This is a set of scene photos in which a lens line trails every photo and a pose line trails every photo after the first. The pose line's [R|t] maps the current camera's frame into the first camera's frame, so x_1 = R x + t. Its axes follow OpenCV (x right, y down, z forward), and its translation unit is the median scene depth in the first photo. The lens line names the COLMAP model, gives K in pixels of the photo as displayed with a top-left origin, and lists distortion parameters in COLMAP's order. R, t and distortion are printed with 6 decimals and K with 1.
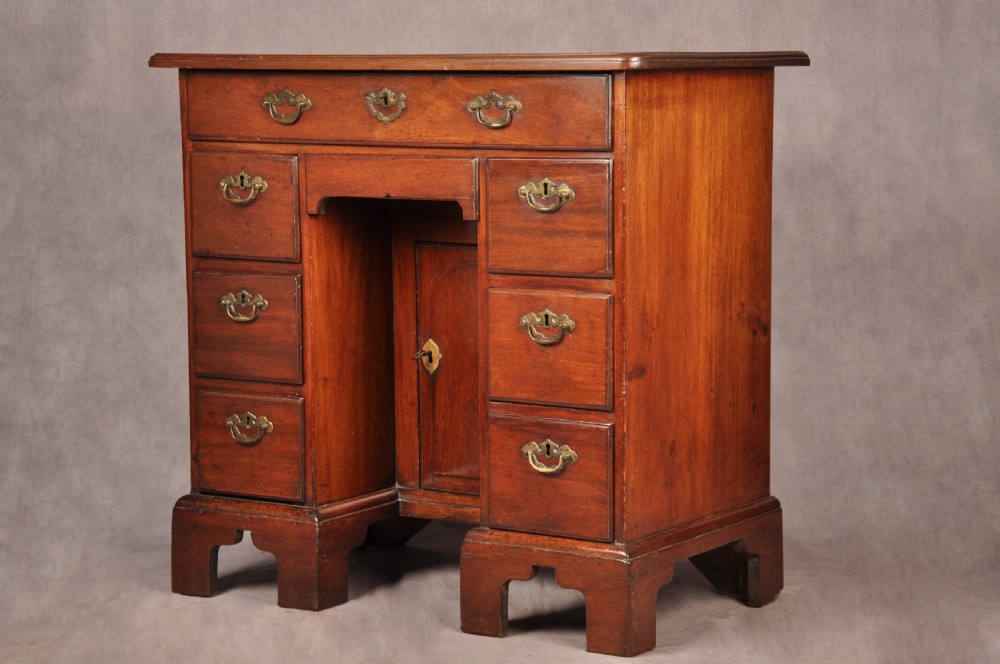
lens RADIAL K [[2418.3, 0, 485.0], [0, 2418.3, 329.9], [0, 0, 1]] dist [0.558632, 0.212204]
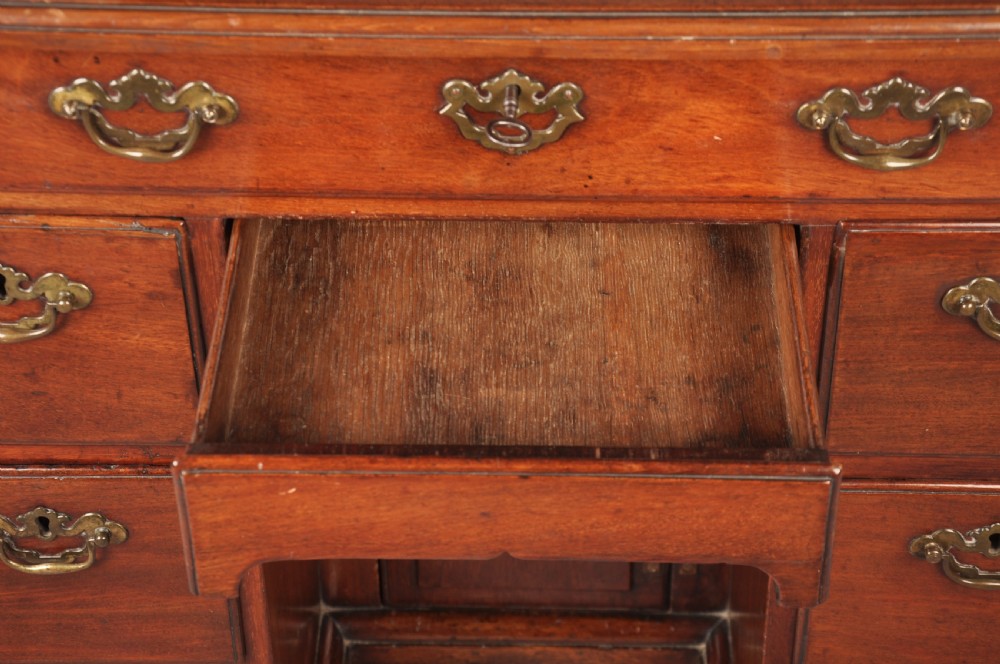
lens RADIAL K [[2280.3, 0, 488.1], [0, 2280.3, 330.7], [0, 0, 1]] dist [0.423925, 0.259595]
pose [[0.851316, -0.344080, 0.396067, -0.185085], [0.064149, 0.817514, 0.572325, -0.256616], [-0.520716, -0.461822, 0.718035, 0.770161]]
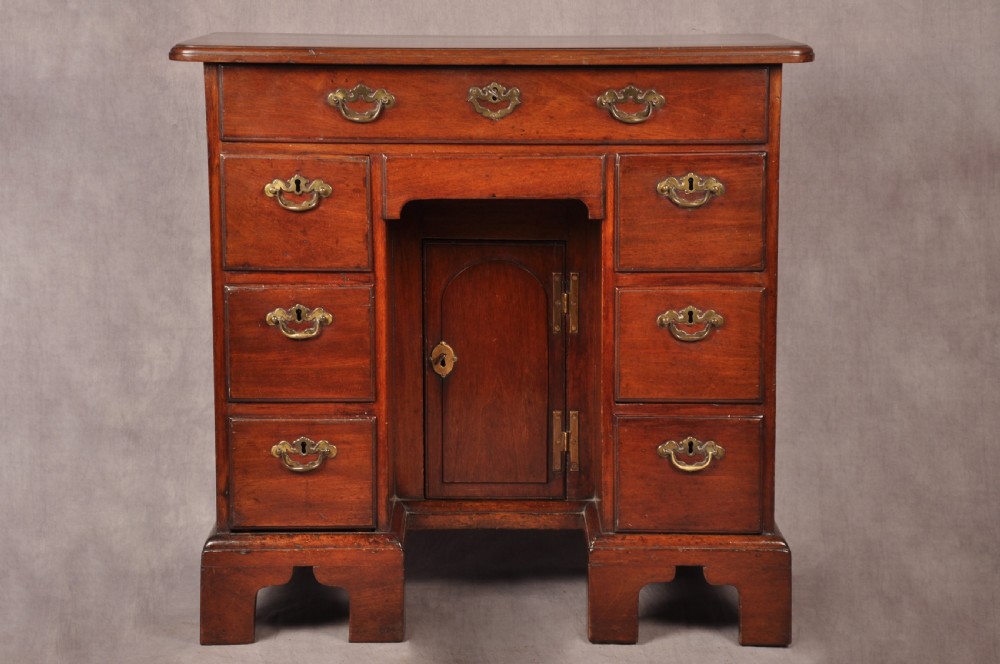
lens RADIAL K [[2418.3, 0, 485.0], [0, 2418.3, 329.9], [0, 0, 1]] dist [0.558632, 0.212204]
pose [[0.838690, -0.075739, 0.539318, -0.569438], [0.055020, 0.996999, 0.054452, -0.056322], [-0.541824, -0.015995, 0.840340, 0.211747]]
